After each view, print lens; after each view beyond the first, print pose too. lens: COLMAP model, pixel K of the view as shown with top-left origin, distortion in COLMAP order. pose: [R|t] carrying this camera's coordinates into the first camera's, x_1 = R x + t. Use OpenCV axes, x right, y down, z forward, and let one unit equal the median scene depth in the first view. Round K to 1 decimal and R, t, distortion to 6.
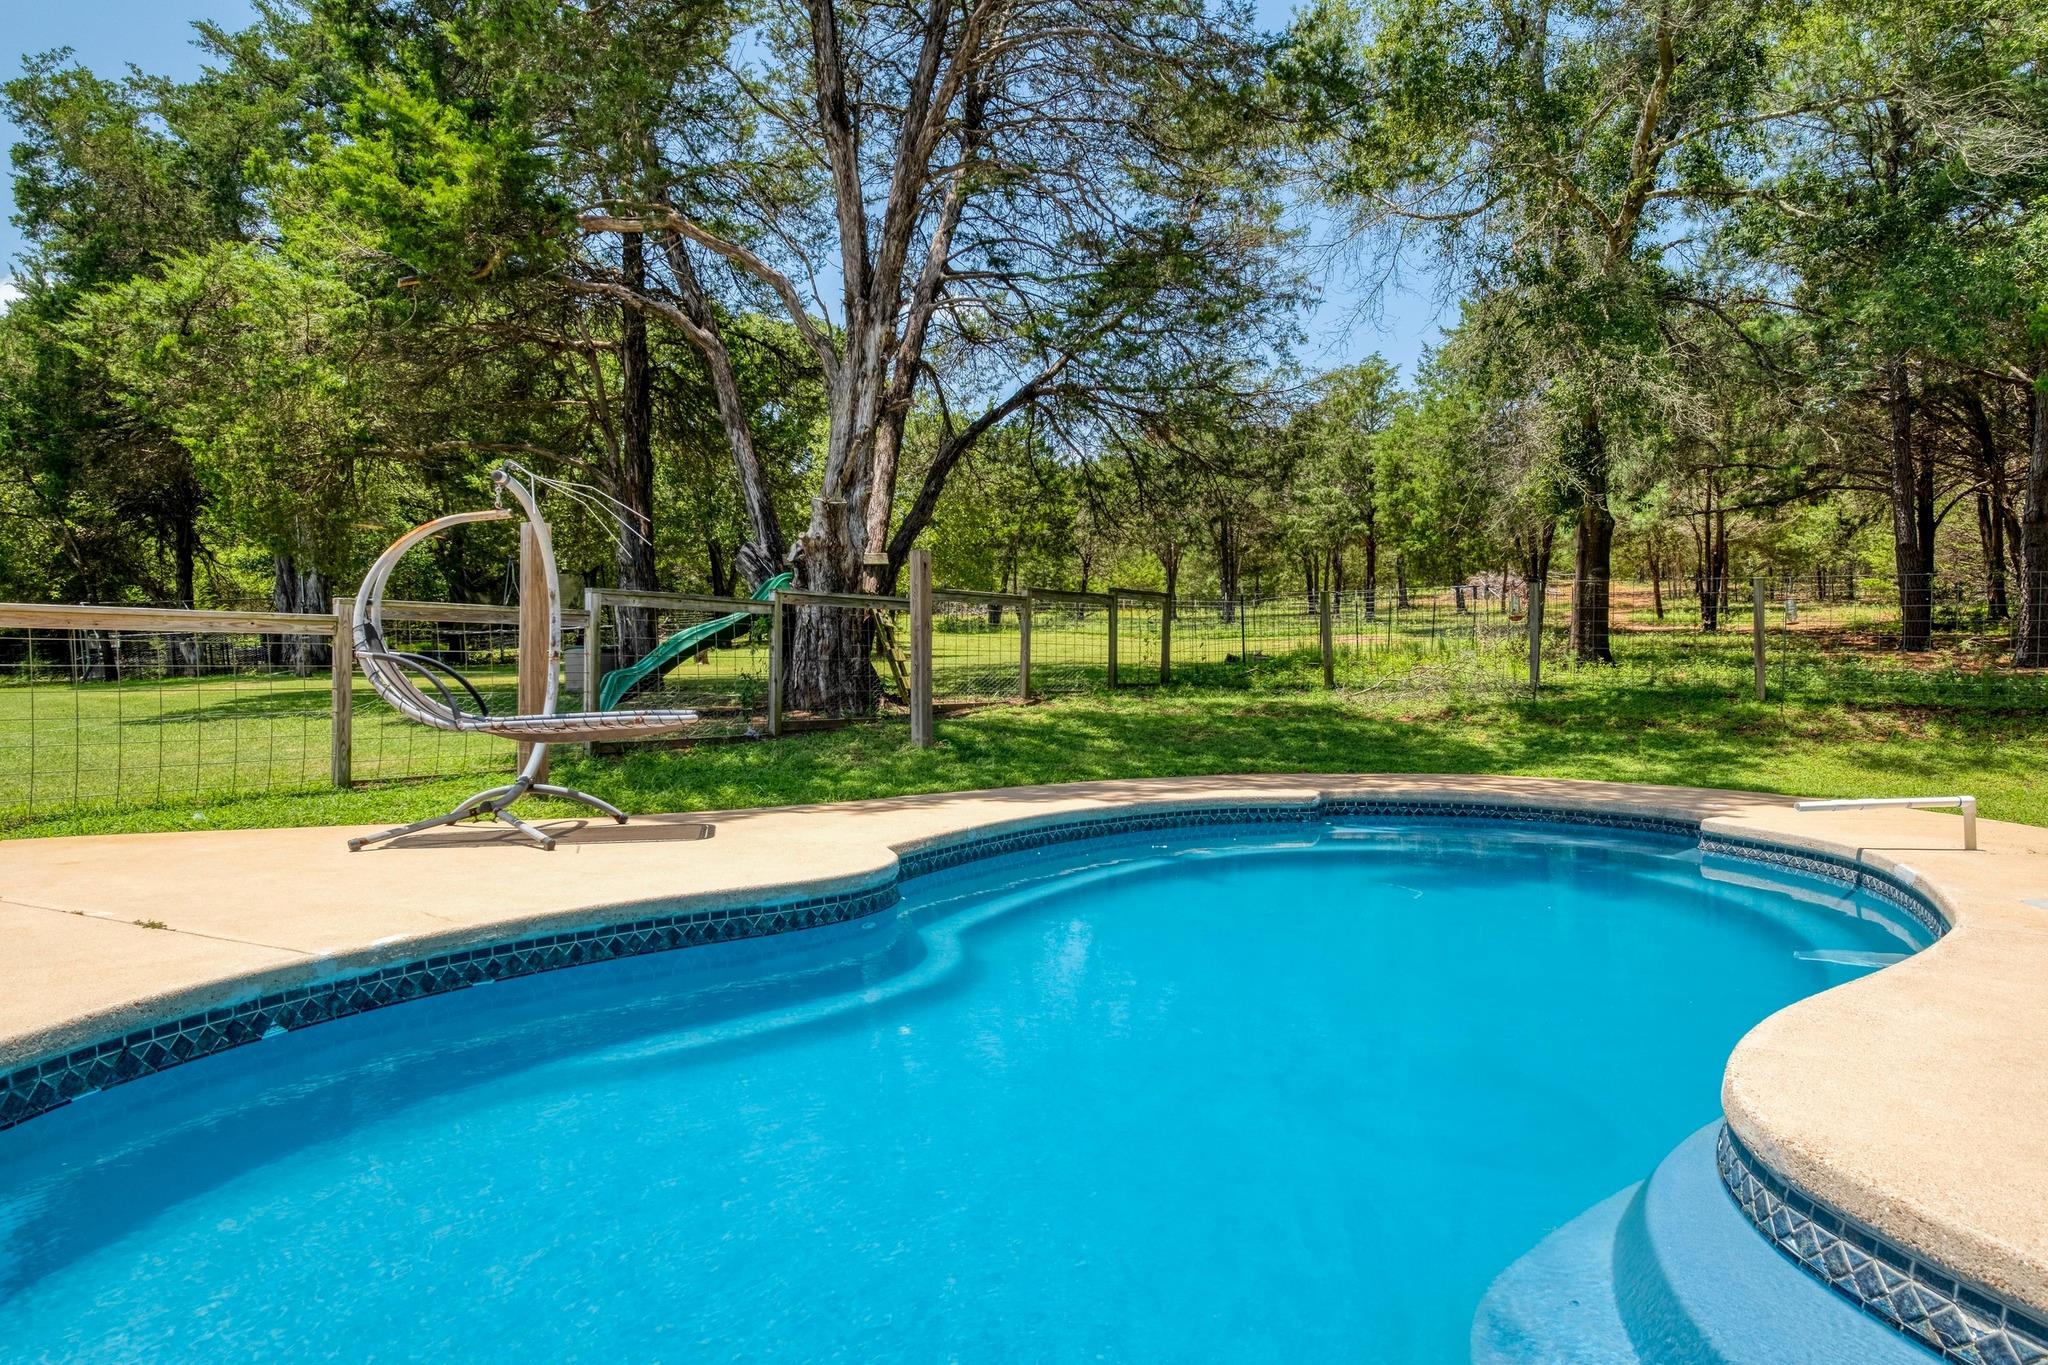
lens RADIAL K [[1247.7, 0, 1028.2], [0, 1247.7, 676.0], [0, 0, 1]] dist [0.003104, 0.000313]
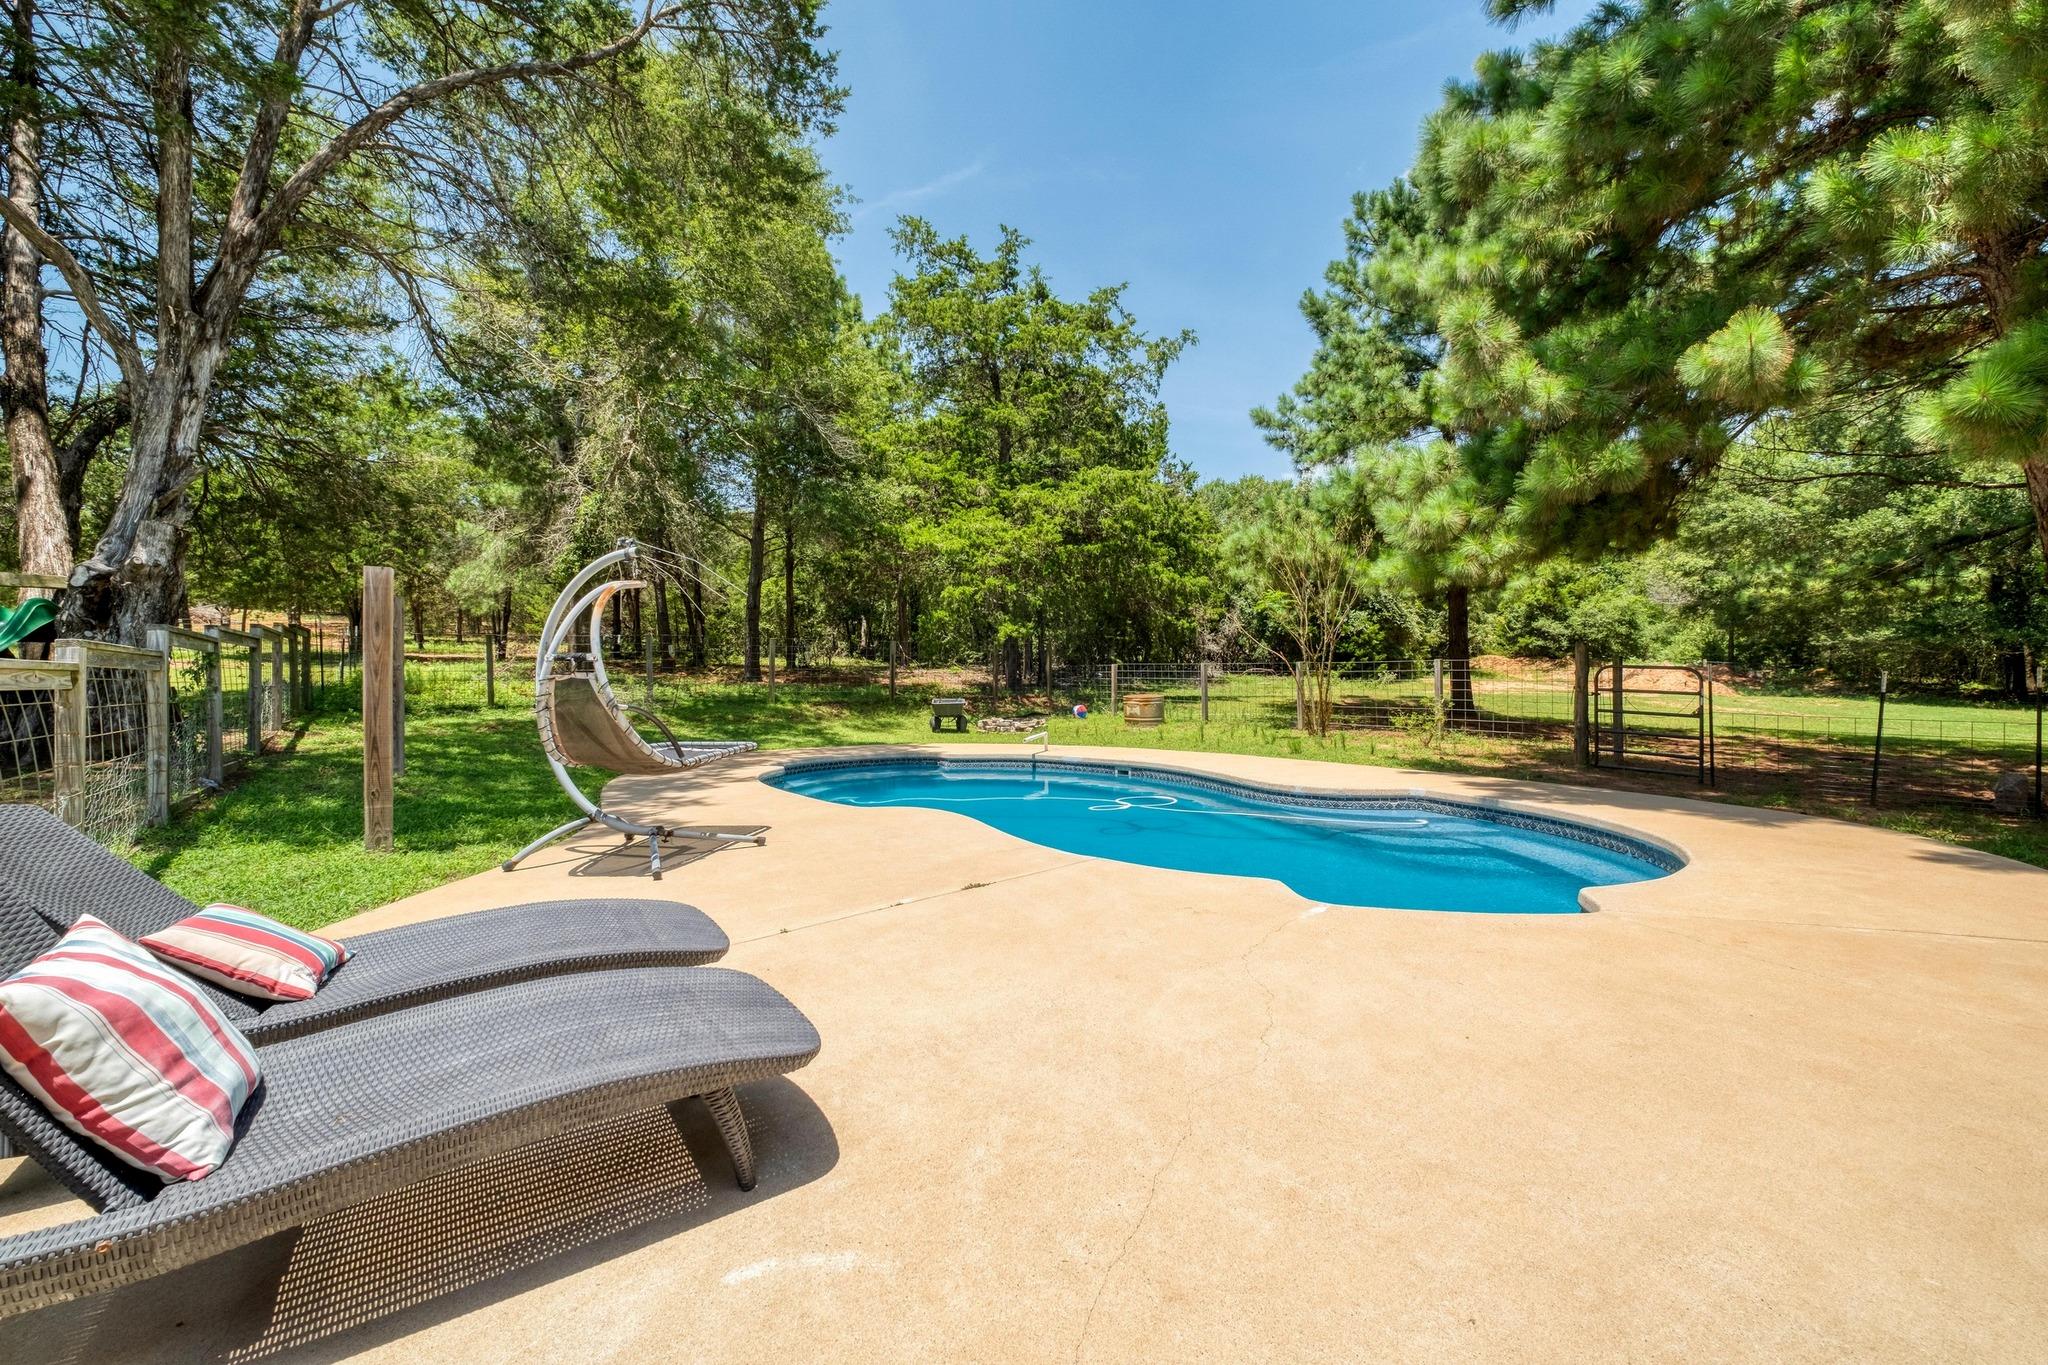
lens RADIAL K [[880.1, 0, 1037.7], [0, 880.1, 674.7], [0, 0, 1]] dist [-0.001956, -0.000500]
pose [[0.315620, -0.010661, 0.948826, -0.559341], [0.022045, 0.999749, 0.003900, -0.019638], [-0.948630, 0.019686, 0.315775, 0.194066]]
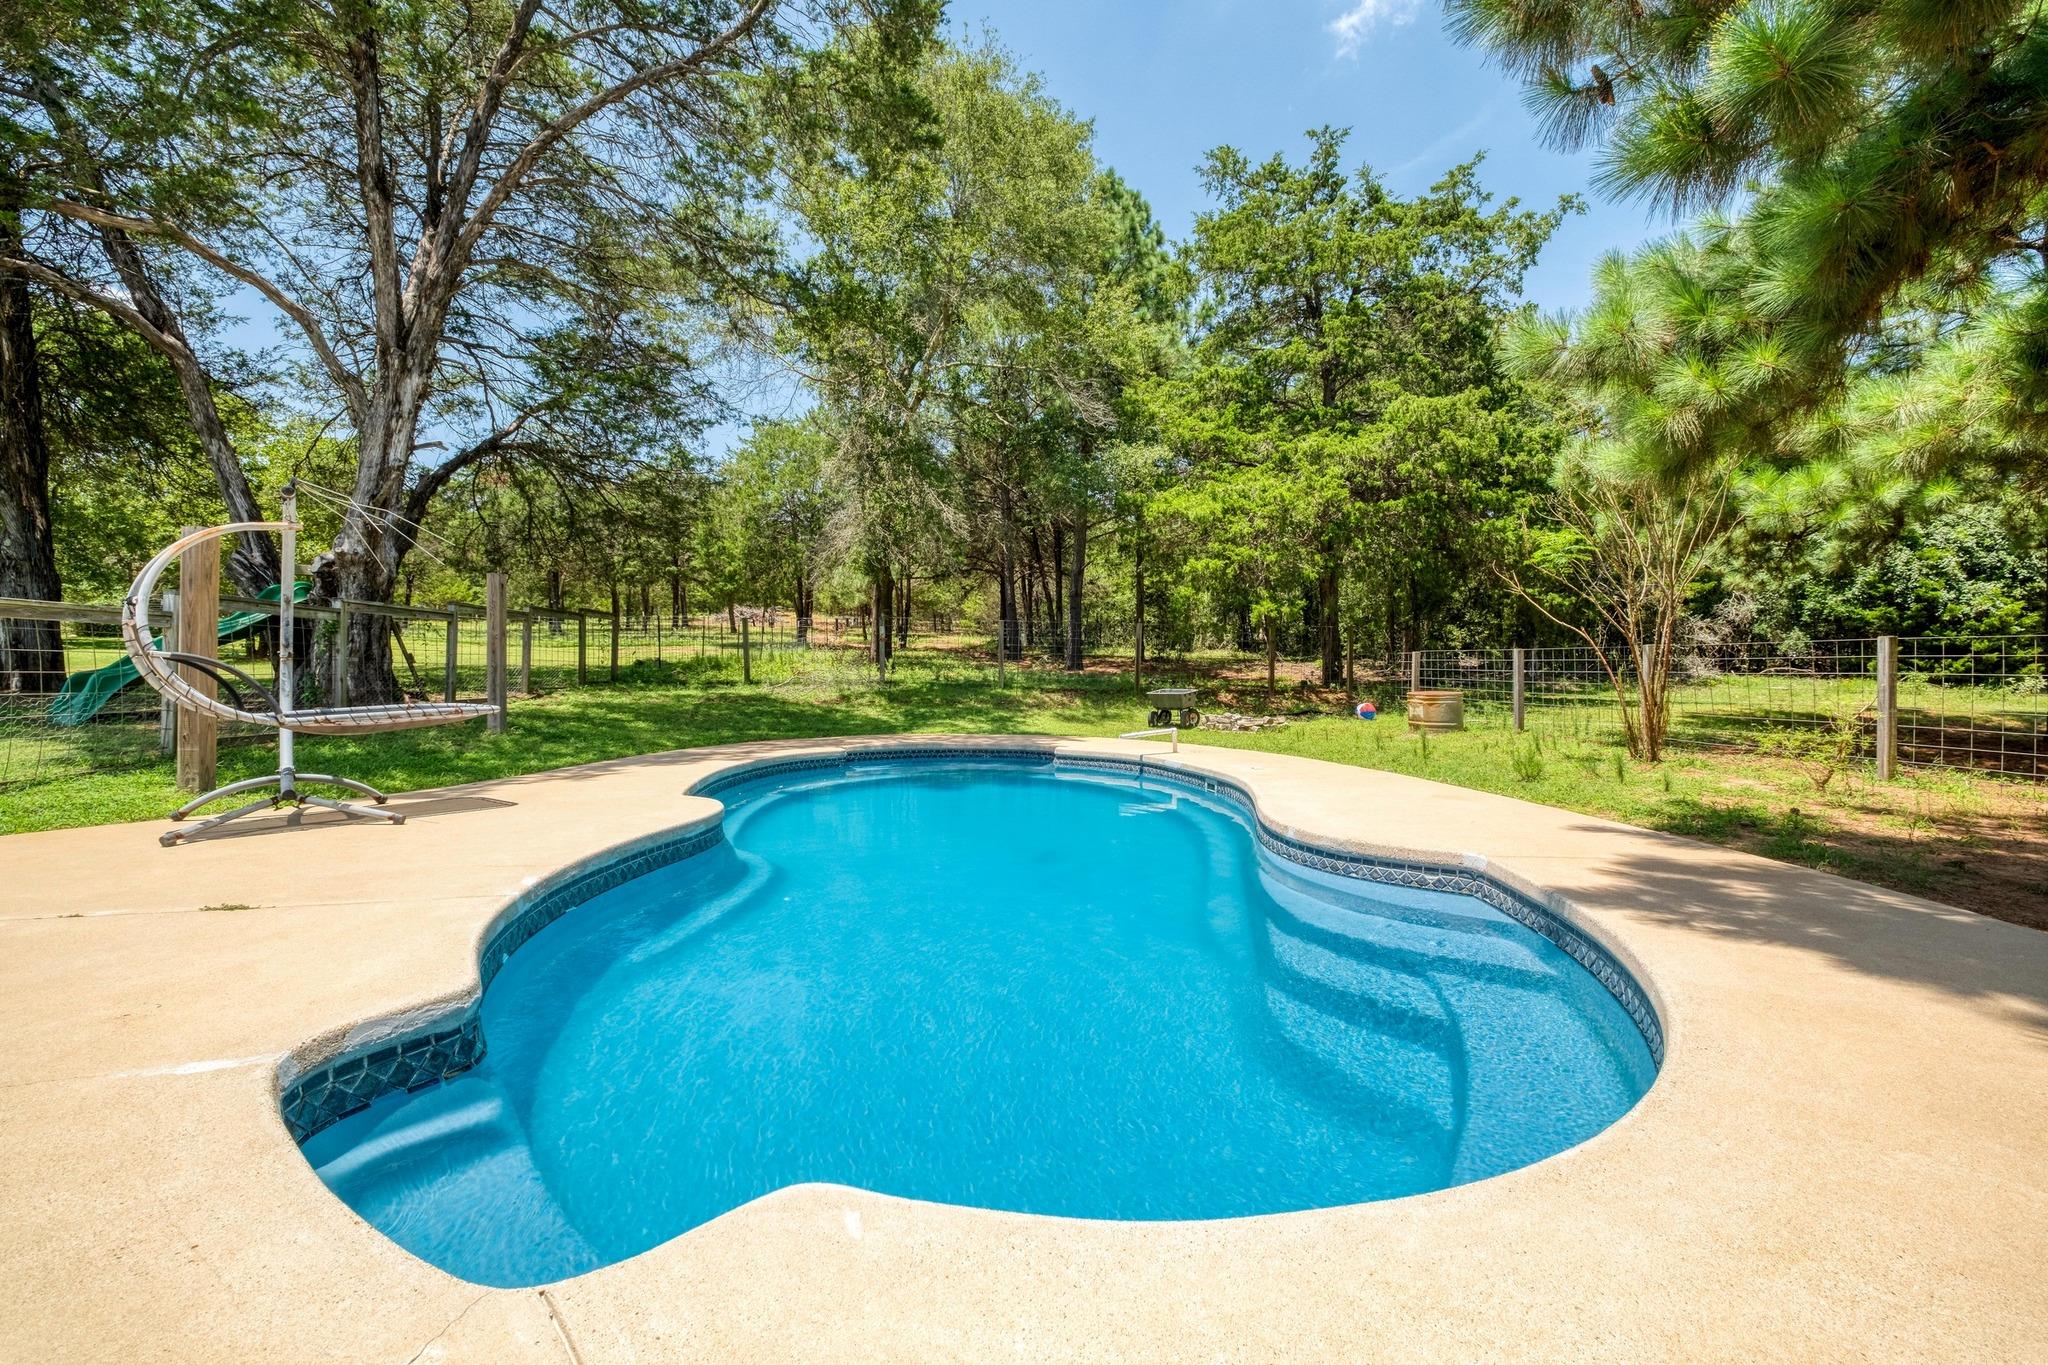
lens RADIAL K [[880.1, 0, 1033.9], [0, 880.1, 679.5], [0, 0, 1]] dist [-0.001956, -0.000500]
pose [[0.755671, -0.005421, 0.654929, -0.221870], [0.003194, 0.999984, 0.004592, 0.001513], [-0.654944, -0.001378, 0.755676, -0.002066]]
